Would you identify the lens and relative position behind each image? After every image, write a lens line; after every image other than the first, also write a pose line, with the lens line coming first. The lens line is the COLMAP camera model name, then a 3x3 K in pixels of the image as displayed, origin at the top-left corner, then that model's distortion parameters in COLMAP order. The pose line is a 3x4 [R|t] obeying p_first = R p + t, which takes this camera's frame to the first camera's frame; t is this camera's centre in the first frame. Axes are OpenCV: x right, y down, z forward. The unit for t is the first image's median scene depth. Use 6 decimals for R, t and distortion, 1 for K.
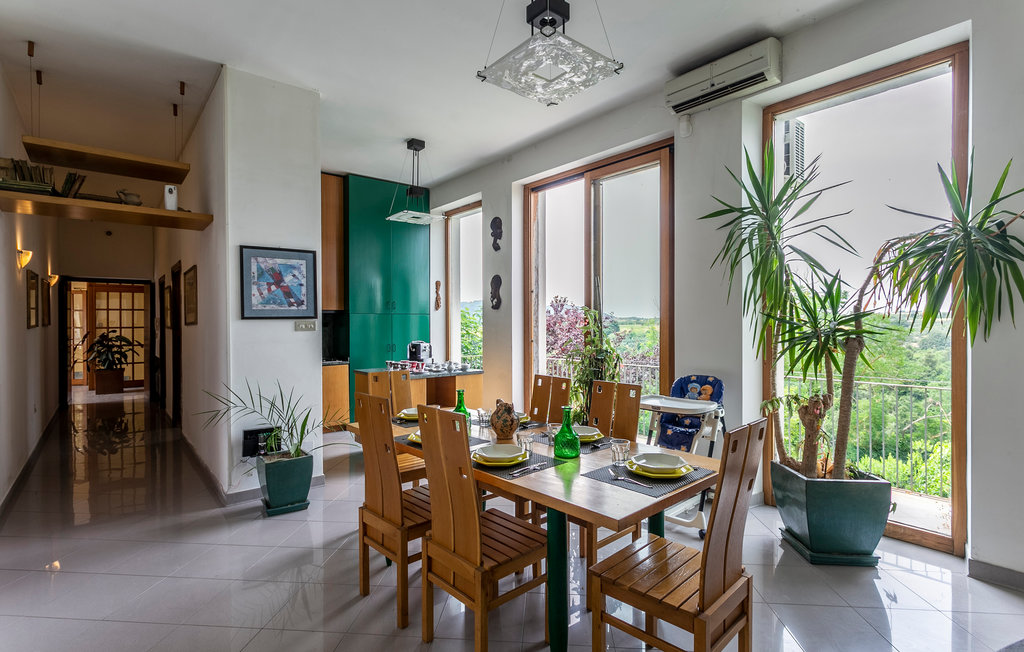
lens RADIAL K [[489.1, 0, 510.9], [0, 489.1, 324.4], [0, 0, 1]] dist [0.000208, 0.001906]
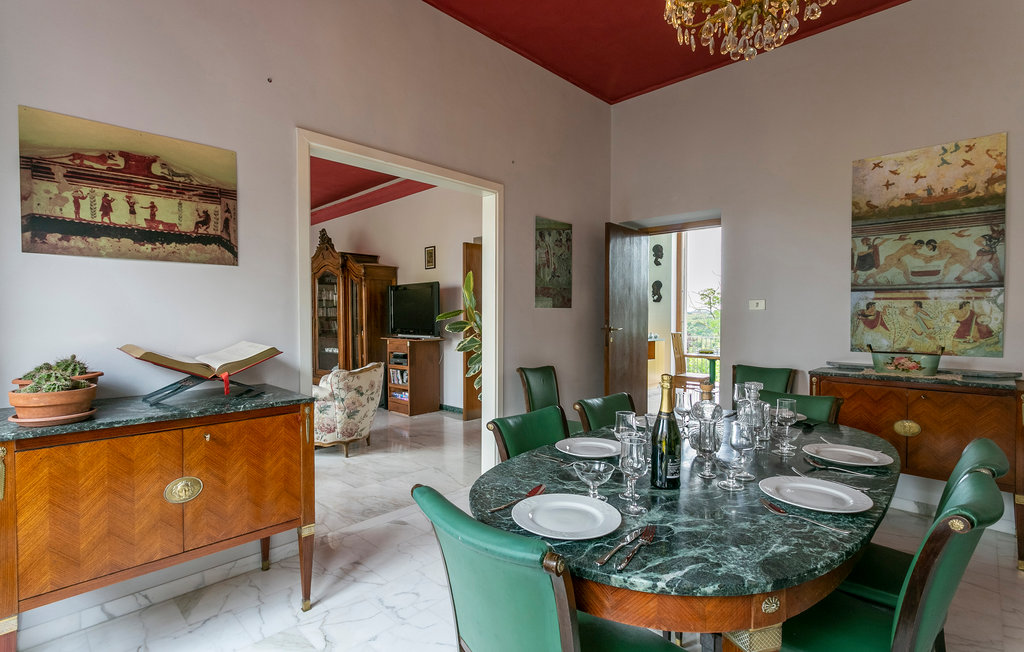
lens RADIAL K [[489.1, 0, 512.7], [0, 489.1, 321.0], [0, 0, 1]] dist [0.000208, 0.001906]
pose [[0.993229, 0.003119, 0.116132, -0.994043], [-0.003959, 0.999968, 0.006999, 0.033293], [-0.116106, -0.007411, 0.993209, -0.790134]]
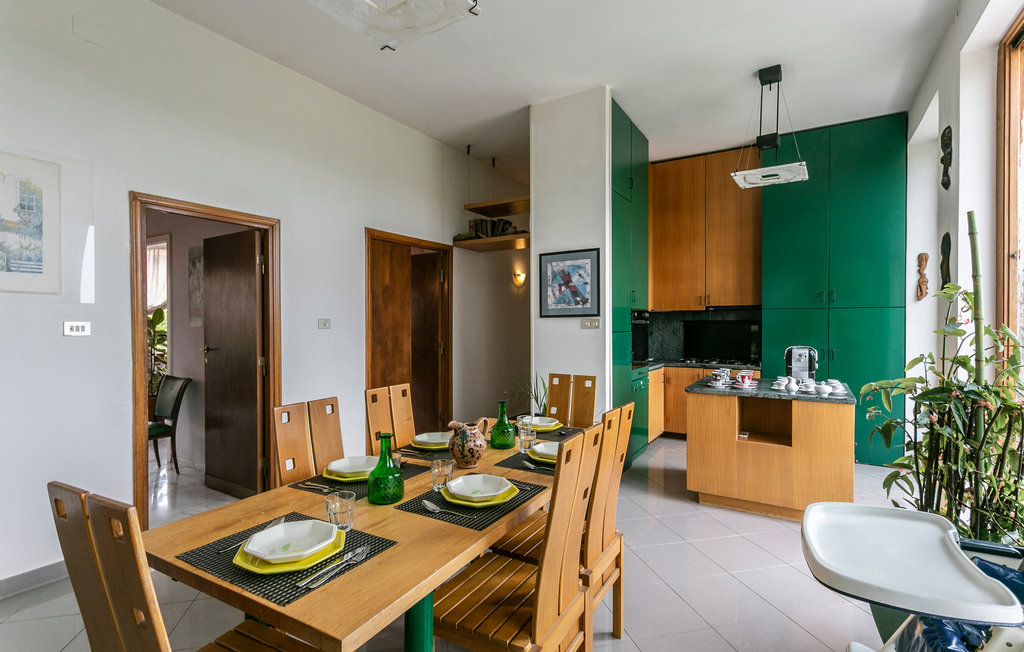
lens RADIAL K [[489.1, 0, 509.7], [0, 489.1, 325.2], [0, 0, 1]] dist [0.000208, 0.001906]
pose [[0.313038, 0.007604, -0.949710, 0.496763], [-0.002522, 0.999971, 0.007175, -0.000504], [0.949737, 0.000149, 0.313048, 0.533810]]
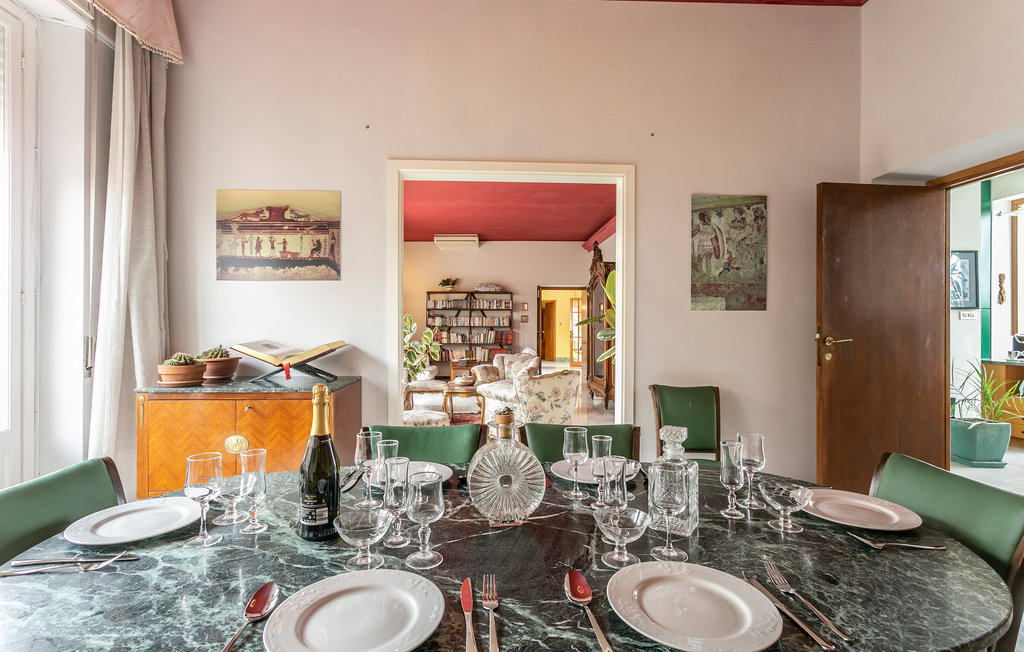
lens RADIAL K [[489.1, 0, 516.9], [0, 489.1, 324.9], [0, 0, 1]] dist [0.000208, 0.001906]
pose [[0.802012, 0.002398, -0.597303, -0.596396], [-0.007079, 0.999960, -0.005491, 0.041832], [0.597266, 0.008632, 0.801997, -0.601421]]
